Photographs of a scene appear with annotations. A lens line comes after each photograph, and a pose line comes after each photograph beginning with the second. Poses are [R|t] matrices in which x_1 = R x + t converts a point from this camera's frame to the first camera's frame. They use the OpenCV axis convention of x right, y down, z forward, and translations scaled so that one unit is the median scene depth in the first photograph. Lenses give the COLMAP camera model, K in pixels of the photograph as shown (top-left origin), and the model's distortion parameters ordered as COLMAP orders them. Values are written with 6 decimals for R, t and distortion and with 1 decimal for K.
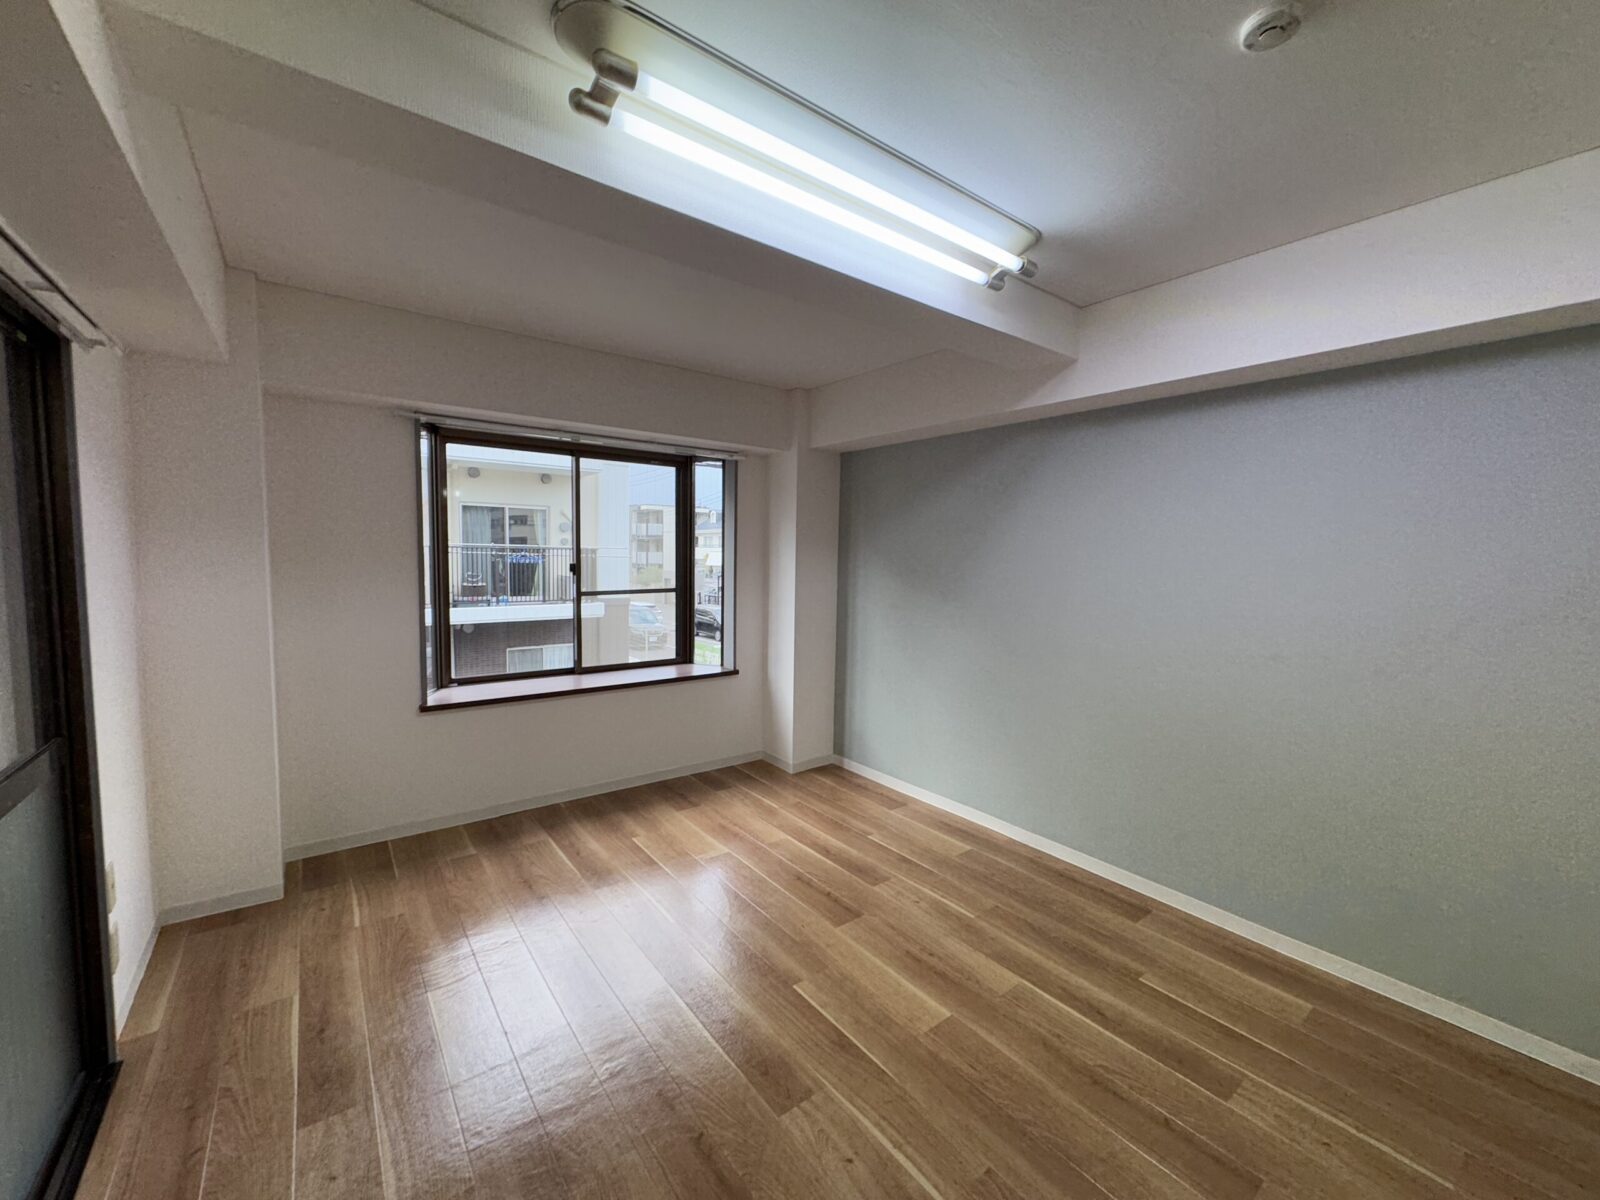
lens RADIAL K [[637.5, 0, 813.2], [0, 637.5, 628.6], [0, 0, 1]] dist [0.000063, 0.000345]
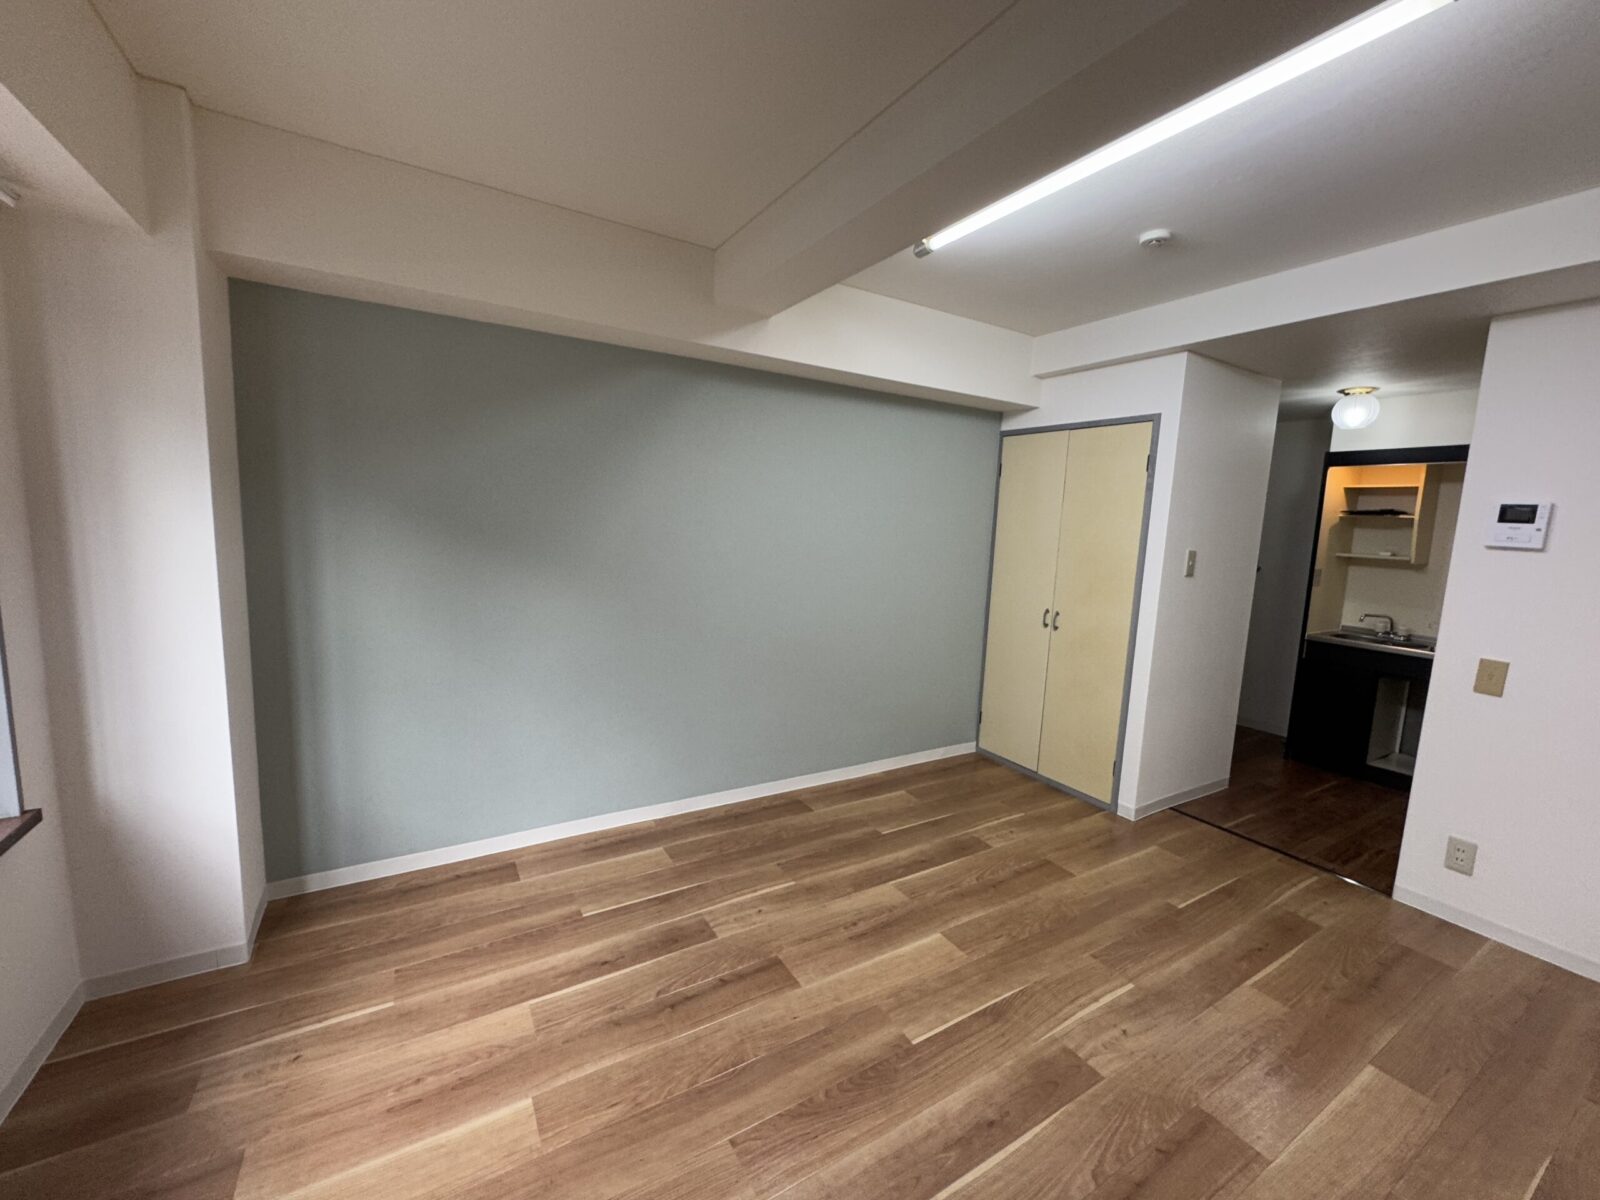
lens RADIAL K [[637.5, 0, 802.4], [0, 637.5, 595.0], [0, 0, 1]] dist [0.000063, 0.000345]
pose [[0.122842, -0.135519, 0.983130, -0.490177], [0.076206, 0.988996, 0.126805, -0.081617], [-0.989496, 0.059344, 0.131818, 0.626061]]
